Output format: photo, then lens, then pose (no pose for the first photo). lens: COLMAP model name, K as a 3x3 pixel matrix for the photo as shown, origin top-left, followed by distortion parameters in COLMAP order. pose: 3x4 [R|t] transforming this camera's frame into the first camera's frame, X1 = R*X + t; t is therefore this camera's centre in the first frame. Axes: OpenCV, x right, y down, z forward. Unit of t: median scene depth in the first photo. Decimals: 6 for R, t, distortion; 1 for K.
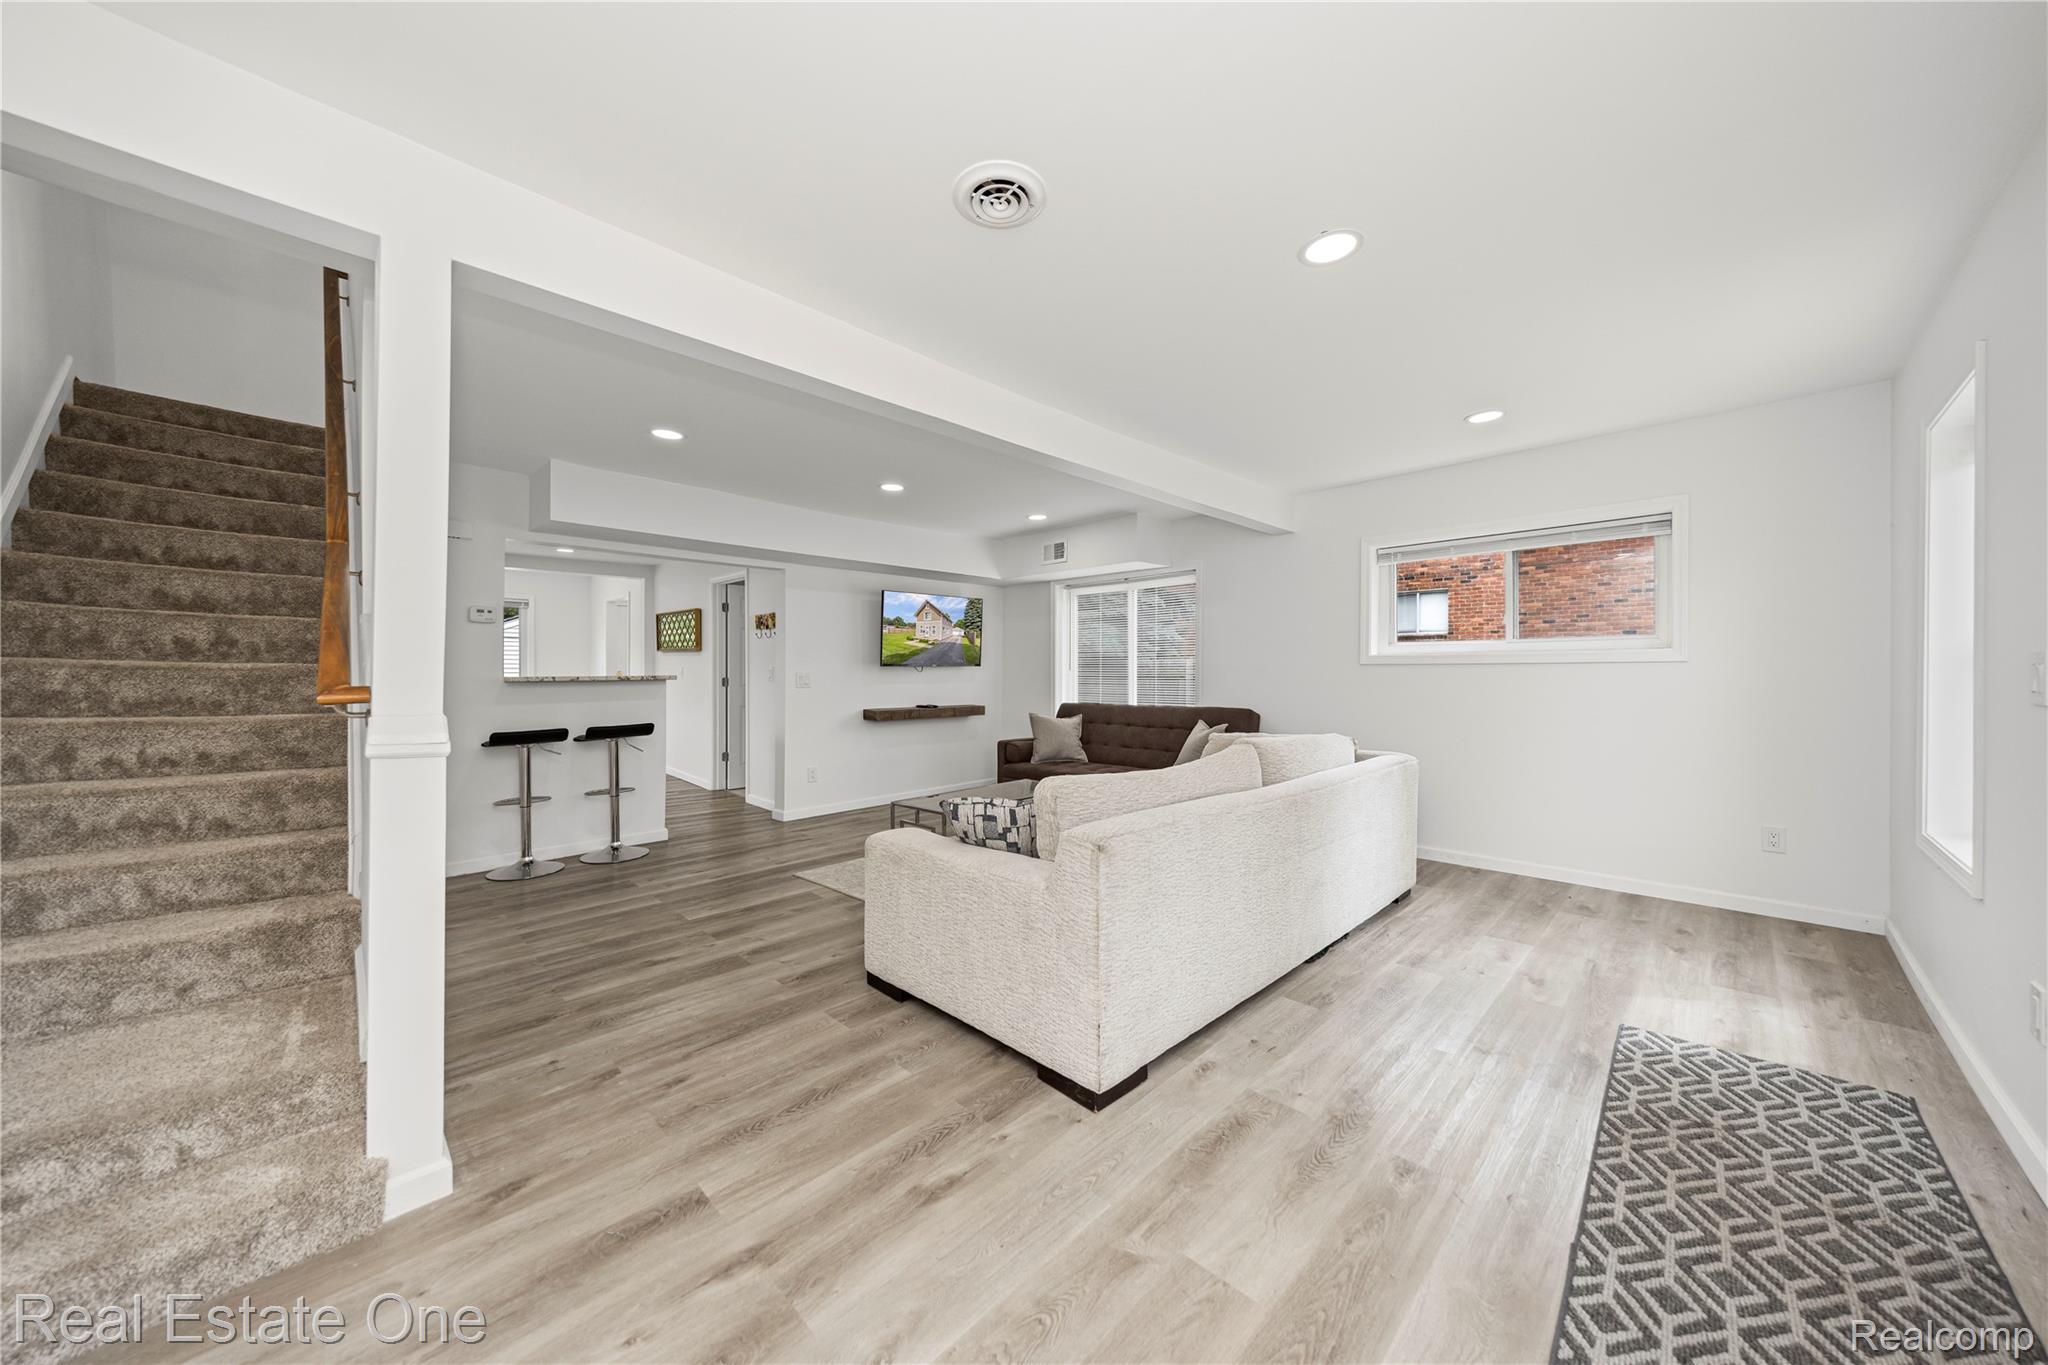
lens RADIAL K [[713.7, 0, 1022.8], [0, 713.7, 671.5], [0, 0, 1]] dist [-0.001662, -0.000130]
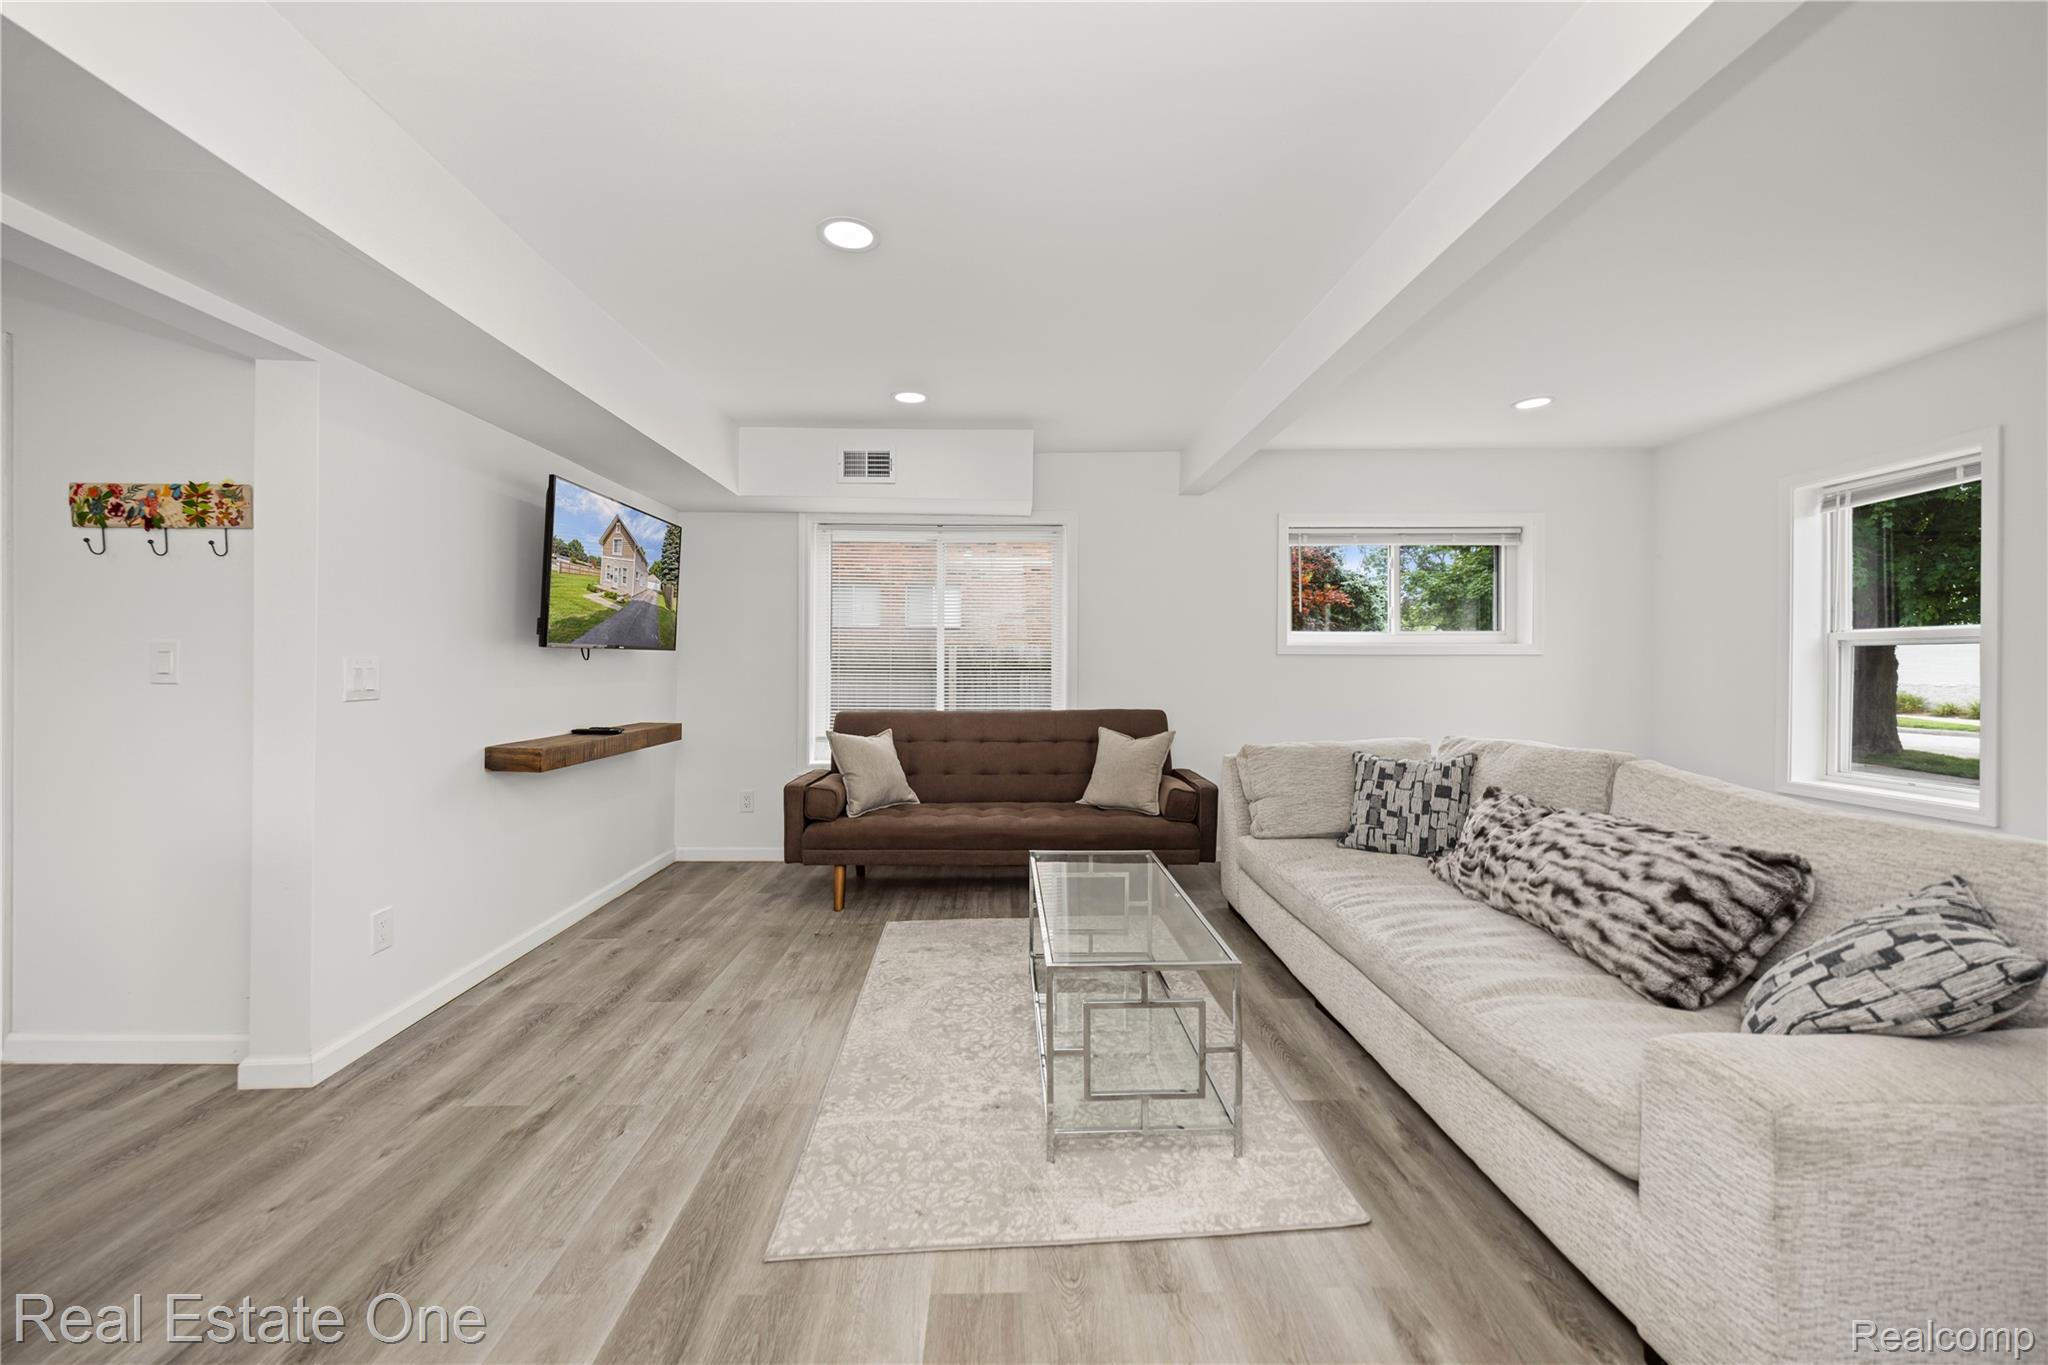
lens RADIAL K [[769.9, 0, 1042.8], [0, 769.9, 669.7], [0, 0, 1]] dist [-0.002018, -0.000211]
pose [[0.679762, -0.001948, 0.733430, -0.334315], [-0.003912, 0.999973, 0.006282, 0.002637], [-0.733422, -0.007140, 0.679736, 0.445493]]
